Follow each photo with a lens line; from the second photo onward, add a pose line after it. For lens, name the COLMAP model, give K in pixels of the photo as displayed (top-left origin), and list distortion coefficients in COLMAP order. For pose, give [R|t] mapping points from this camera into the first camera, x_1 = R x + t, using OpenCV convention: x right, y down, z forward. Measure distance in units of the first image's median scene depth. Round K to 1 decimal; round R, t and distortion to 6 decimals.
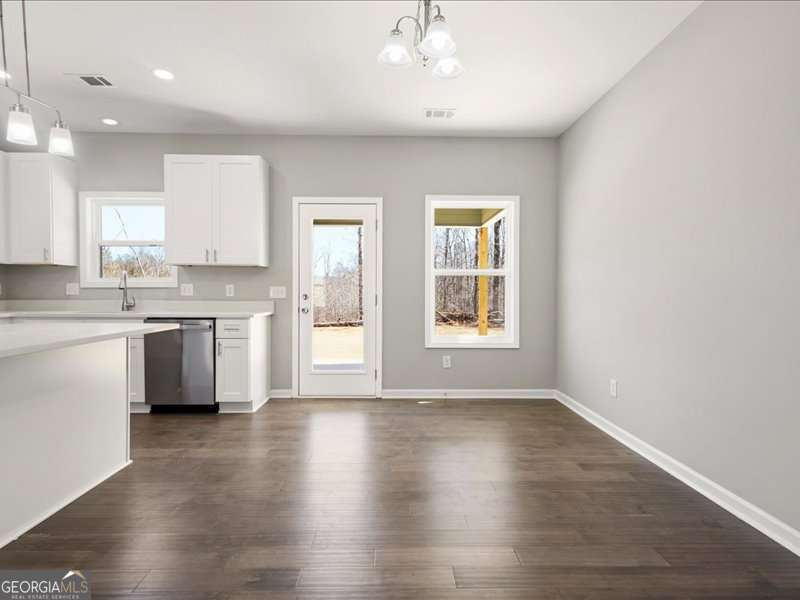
lens RADIAL K [[415.3, 0, 397.6], [0, 415.3, 298.3], [0, 0, 1]] dist [0.005328, 0.001359]
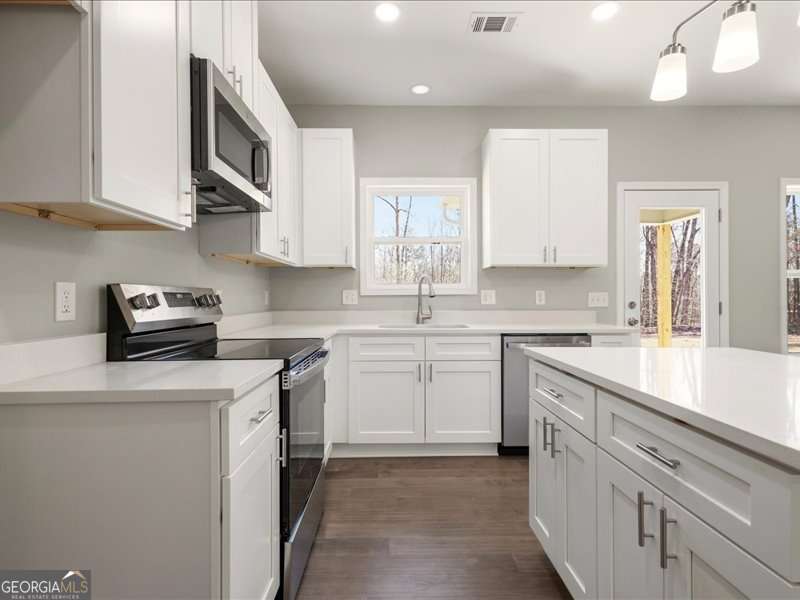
lens RADIAL K [[417.5, 0, 396.6], [0, 417.5, 293.2], [0, 0, 1]] dist [0.010408, 0.000754]
pose [[0.999981, -0.006137, 0.000407, -0.690464], [0.006144, 0.999752, -0.021401, -0.012150], [-0.000276, 0.021403, 0.999771, 0.186185]]
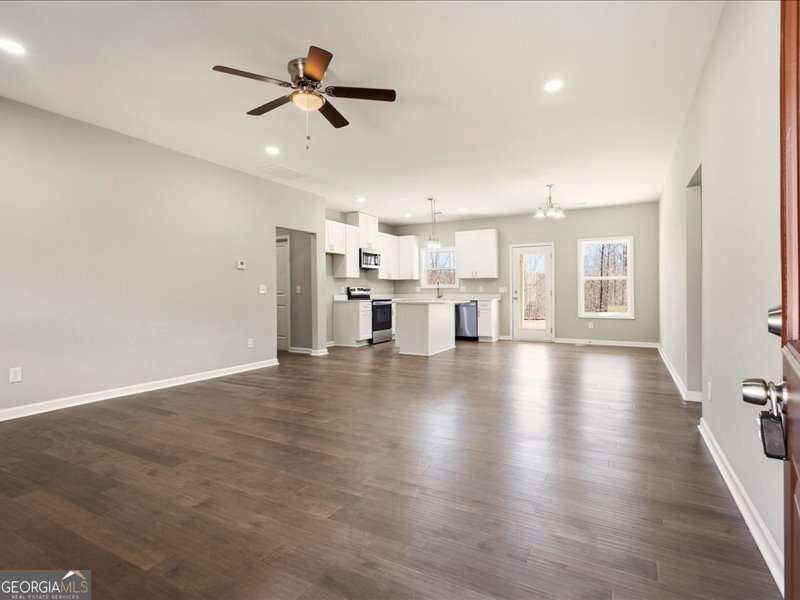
lens RADIAL K [[415.3, 0, 397.6], [0, 415.3, 298.3], [0, 0, 1]] dist [0.005328, 0.001359]
pose [[0.868056, -0.000076, -0.496466, 0.304839], [0.002255, 0.999990, 0.003790, 0.020055], [0.496461, -0.004409, 0.868048, -1.130917]]
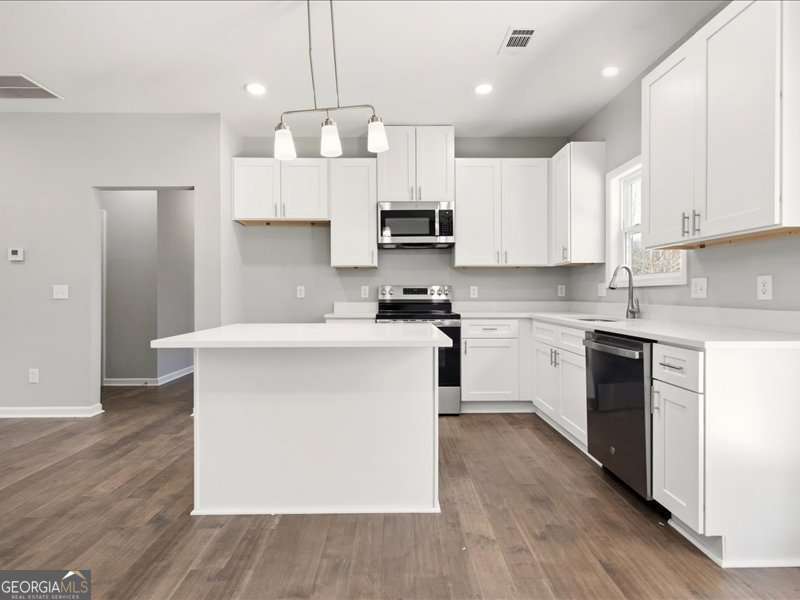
lens RADIAL K [[415.3, 0, 397.6], [0, 415.3, 298.3], [0, 0, 1]] dist [0.005328, 0.001359]
pose [[-0.003788, 0.007096, -0.999968, 0.086696], [-0.010134, 0.999923, 0.007134, -0.006417], [0.999941, 0.010161, -0.003715, 0.579243]]
